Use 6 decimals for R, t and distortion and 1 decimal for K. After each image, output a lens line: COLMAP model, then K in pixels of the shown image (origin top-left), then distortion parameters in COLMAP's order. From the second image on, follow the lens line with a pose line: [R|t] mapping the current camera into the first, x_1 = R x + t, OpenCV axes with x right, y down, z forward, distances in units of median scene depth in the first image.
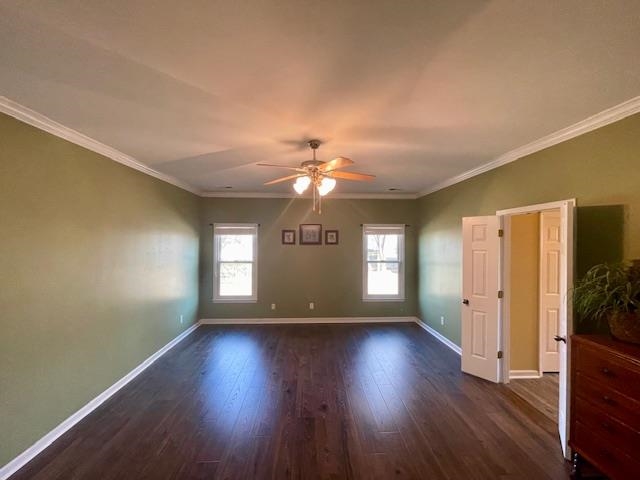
lens RADIAL K [[255.9, 0, 317.7], [0, 255.9, 238.7], [0, 0, 1]] dist [-0.014453, -0.000045]
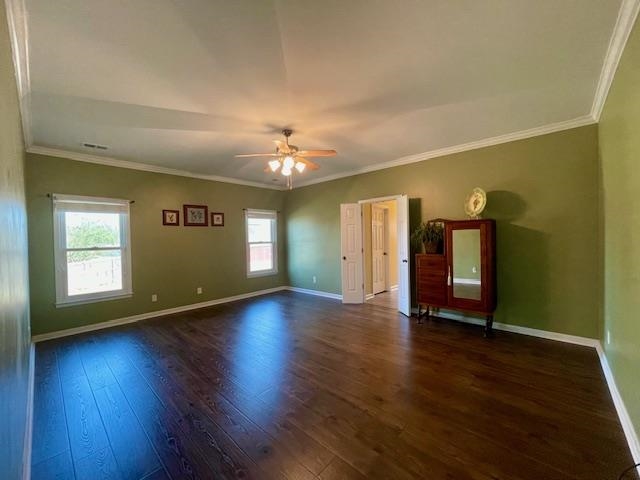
lens RADIAL K [[255.9, 0, 317.7], [0, 255.9, 238.7], [0, 0, 1]] dist [-0.014453, -0.000045]
pose [[0.704470, -0.021455, 0.709409, -0.388764], [0.016551, 0.999768, 0.013801, 0.064270], [-0.709541, 0.002019, 0.704662, 0.007376]]
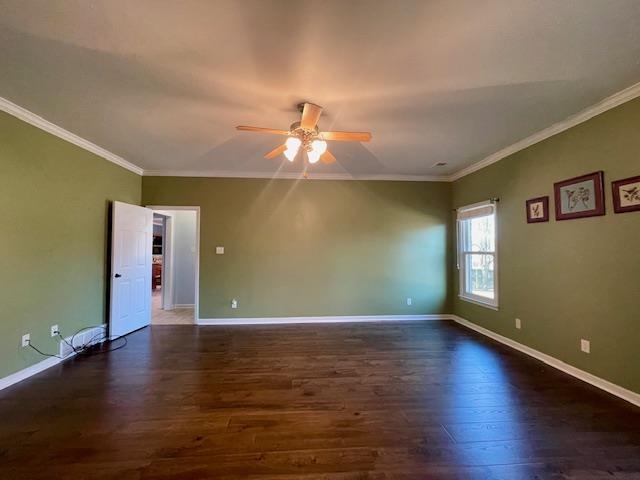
lens RADIAL K [[259.4, 0, 320.0], [0, 259.4, 240.0], [0, 0, 1]] dist [0.001709, 0.000216]
pose [[0.038490, -0.040478, -0.998439, 0.455201], [0.009736, 0.999147, -0.040132, 0.080949], [0.999212, -0.008176, 0.038851, 0.489644]]
